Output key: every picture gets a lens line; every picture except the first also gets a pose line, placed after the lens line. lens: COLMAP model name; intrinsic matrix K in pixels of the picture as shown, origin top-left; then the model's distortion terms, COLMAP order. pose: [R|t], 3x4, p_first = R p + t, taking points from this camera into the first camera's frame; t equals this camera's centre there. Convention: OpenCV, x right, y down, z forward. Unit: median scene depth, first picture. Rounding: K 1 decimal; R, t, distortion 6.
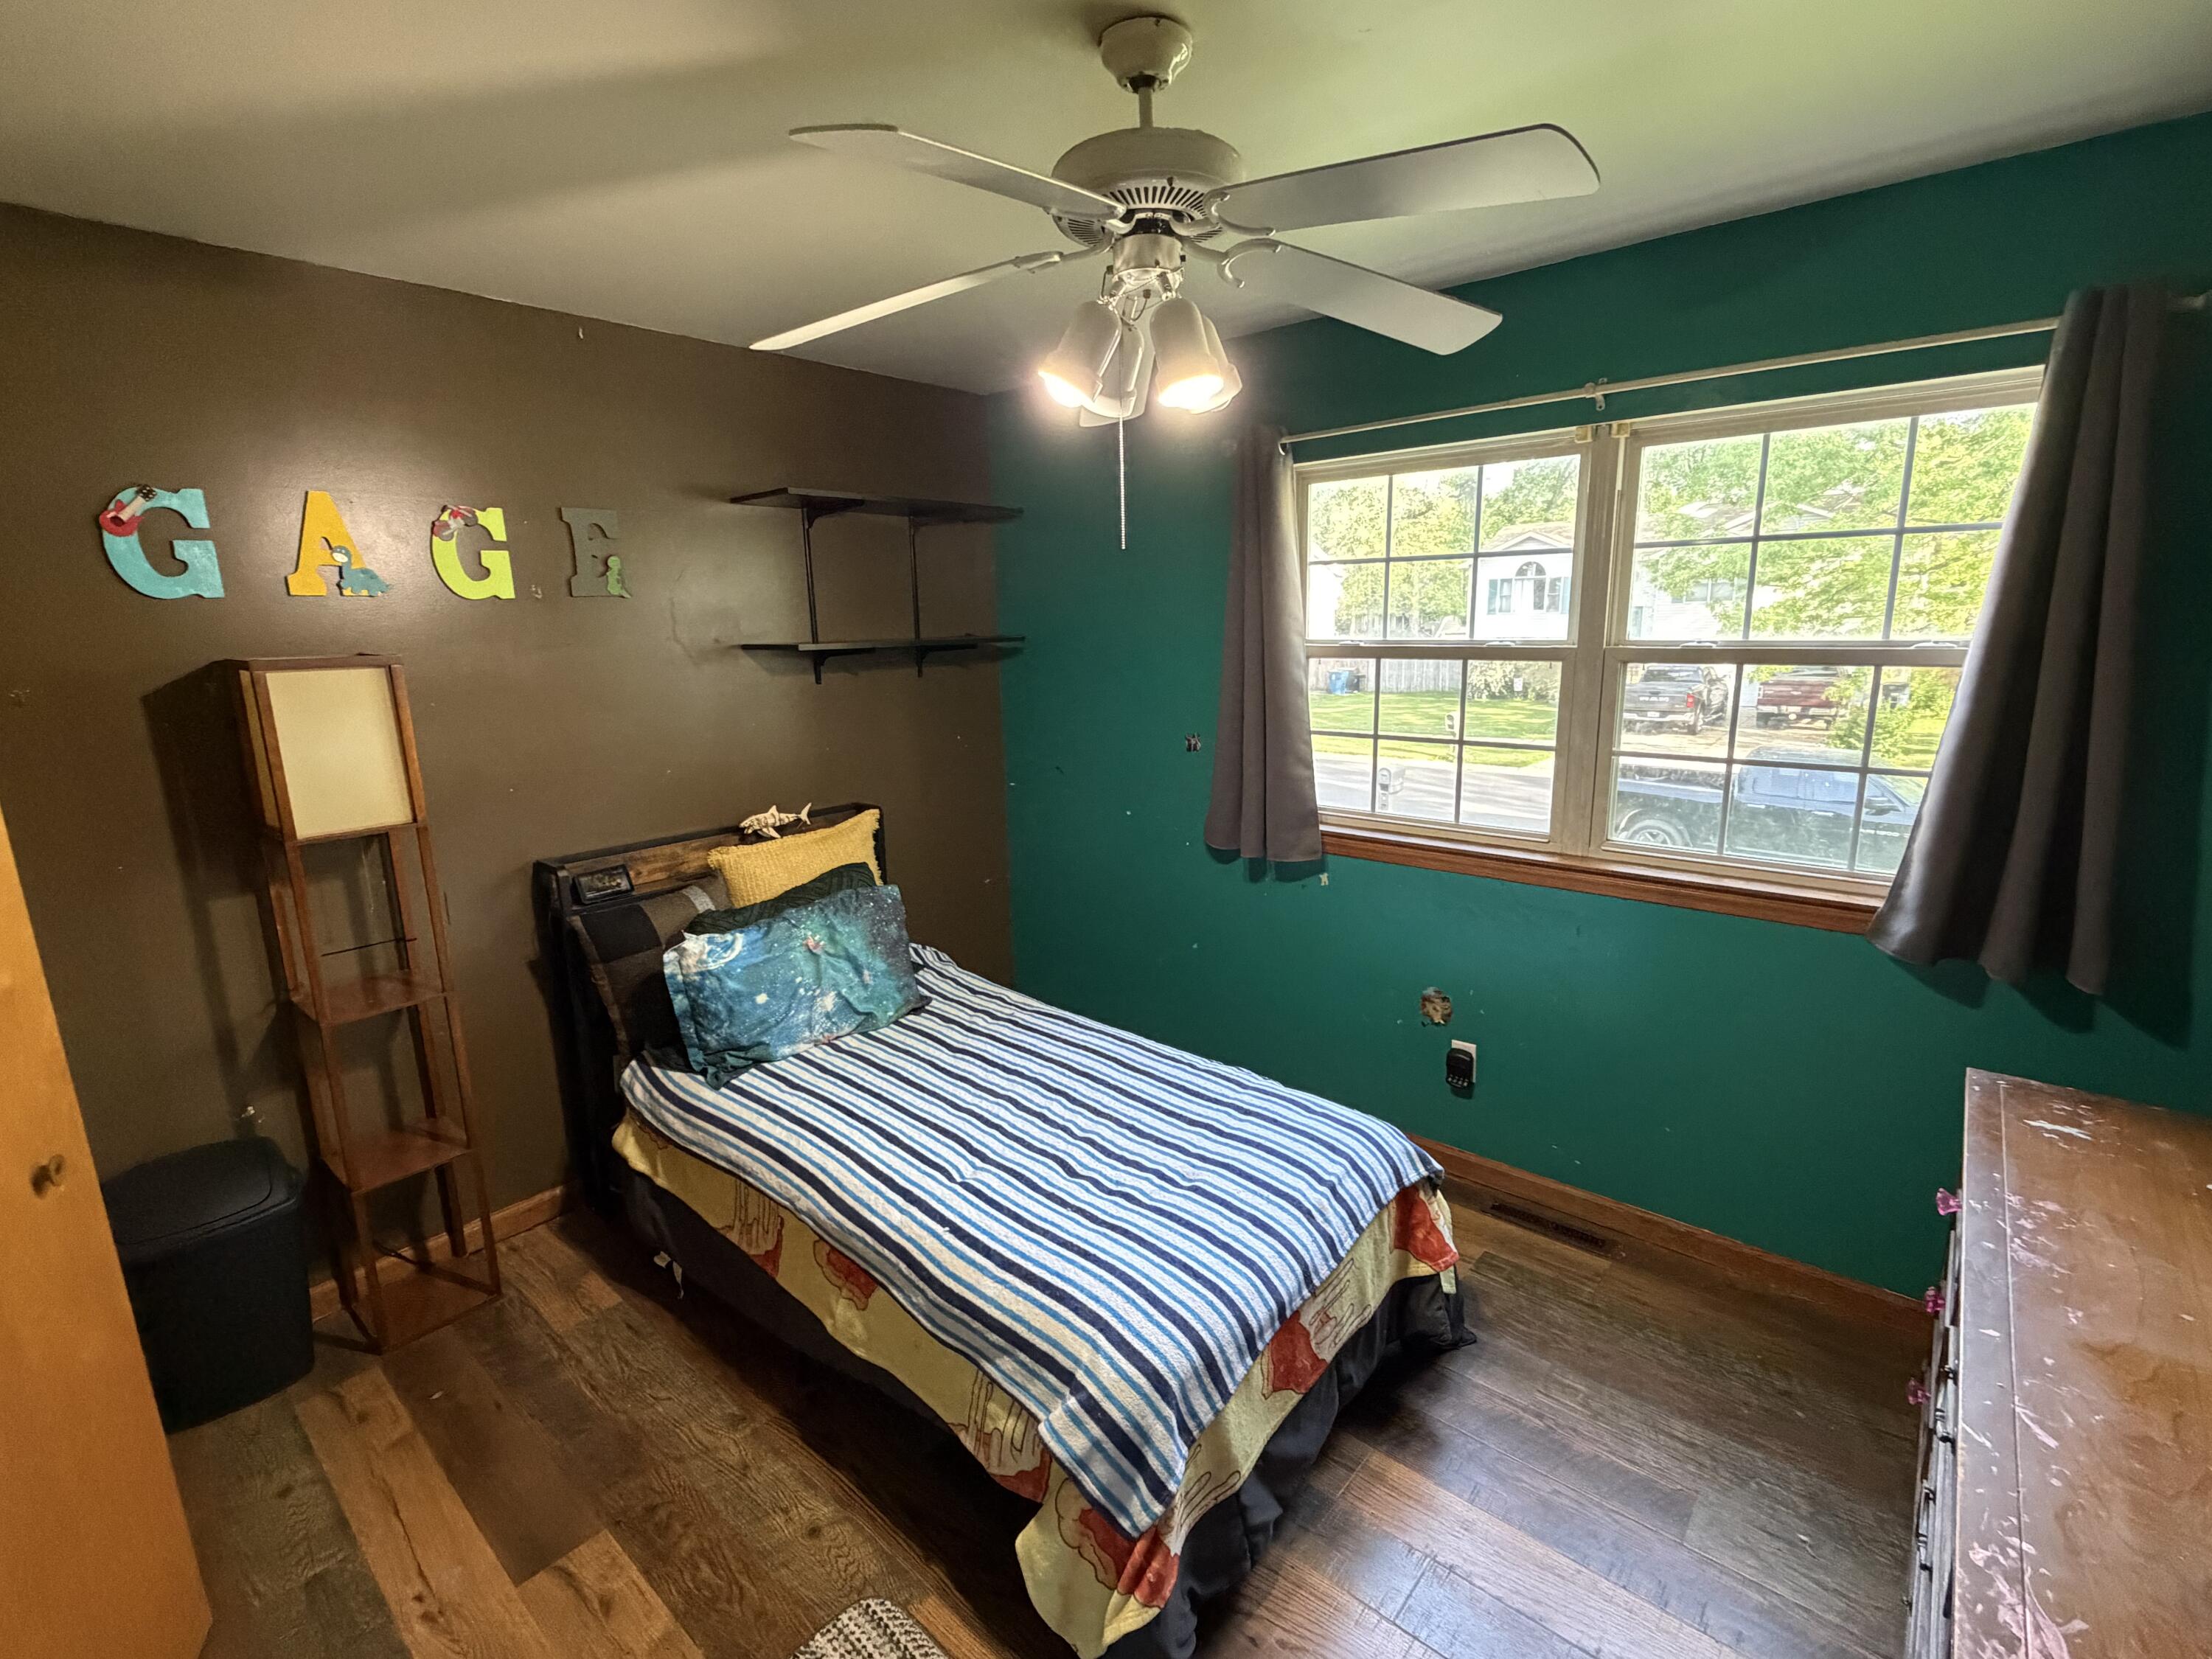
lens RADIAL K [[1006.8, 0, 1106.0], [0, 1006.8, 829.5], [0, 0, 1]] dist [-0.000753, -0.000062]
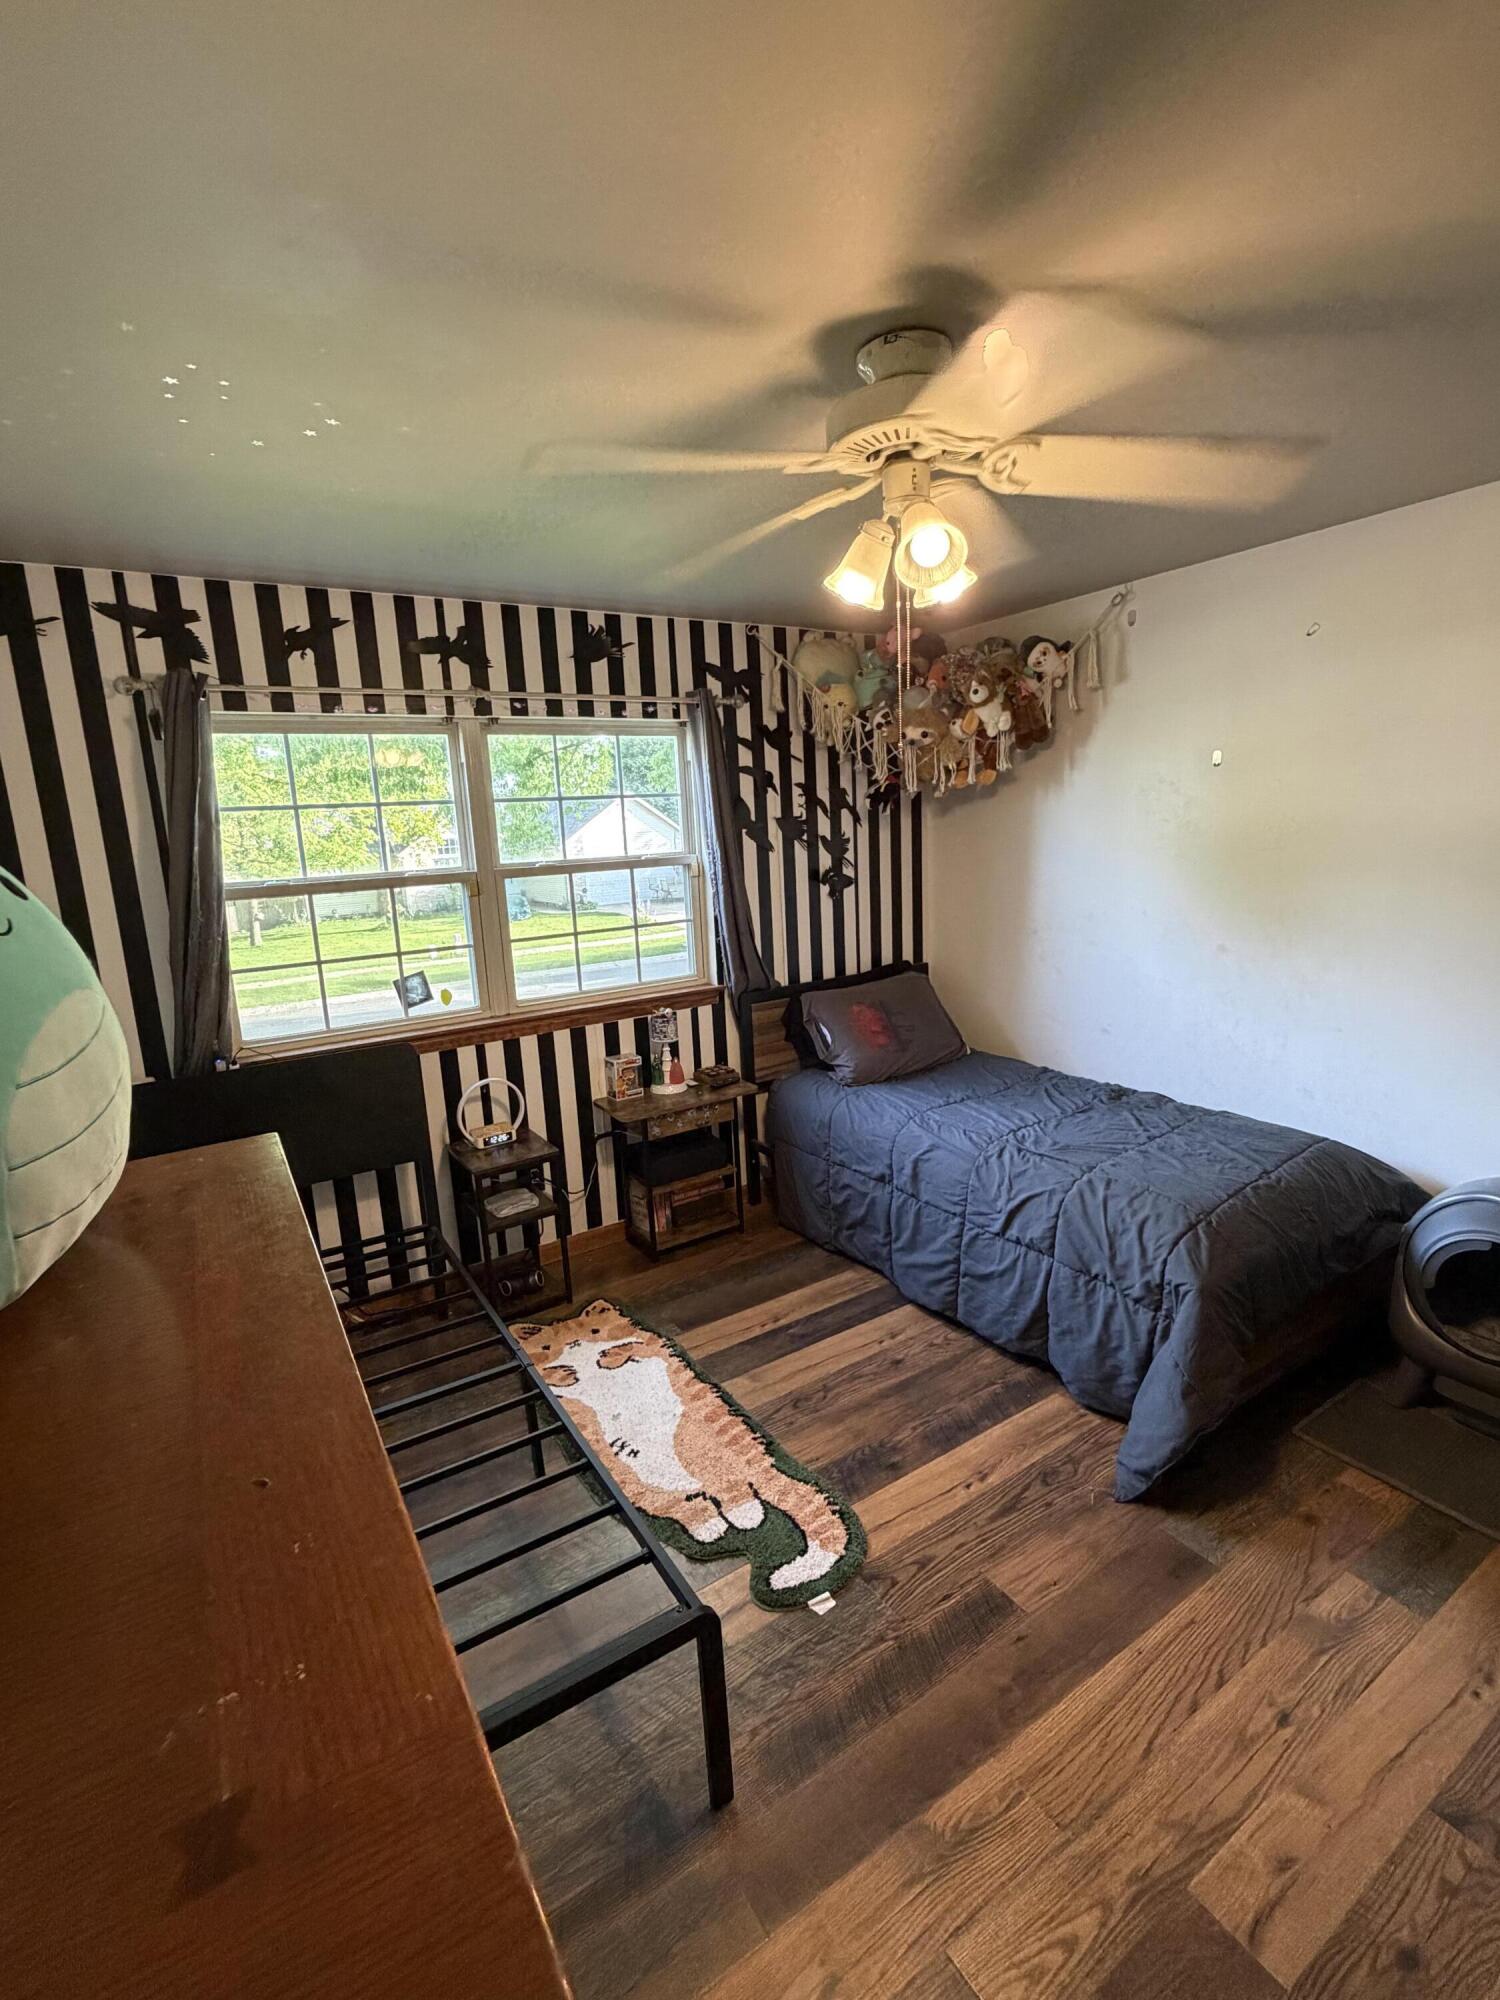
lens RADIAL K [[910.3, 0, 750.0], [0, 910.3, 1000.0], [0, 0, 1]] dist [-0.000753, -0.000062]
pose [[0.287796, -0.191785, 0.938292, -0.631660], [0.249980, 0.960822, 0.119715, -0.057494], [-0.924491, 0.200101, 0.324463, 0.235099]]
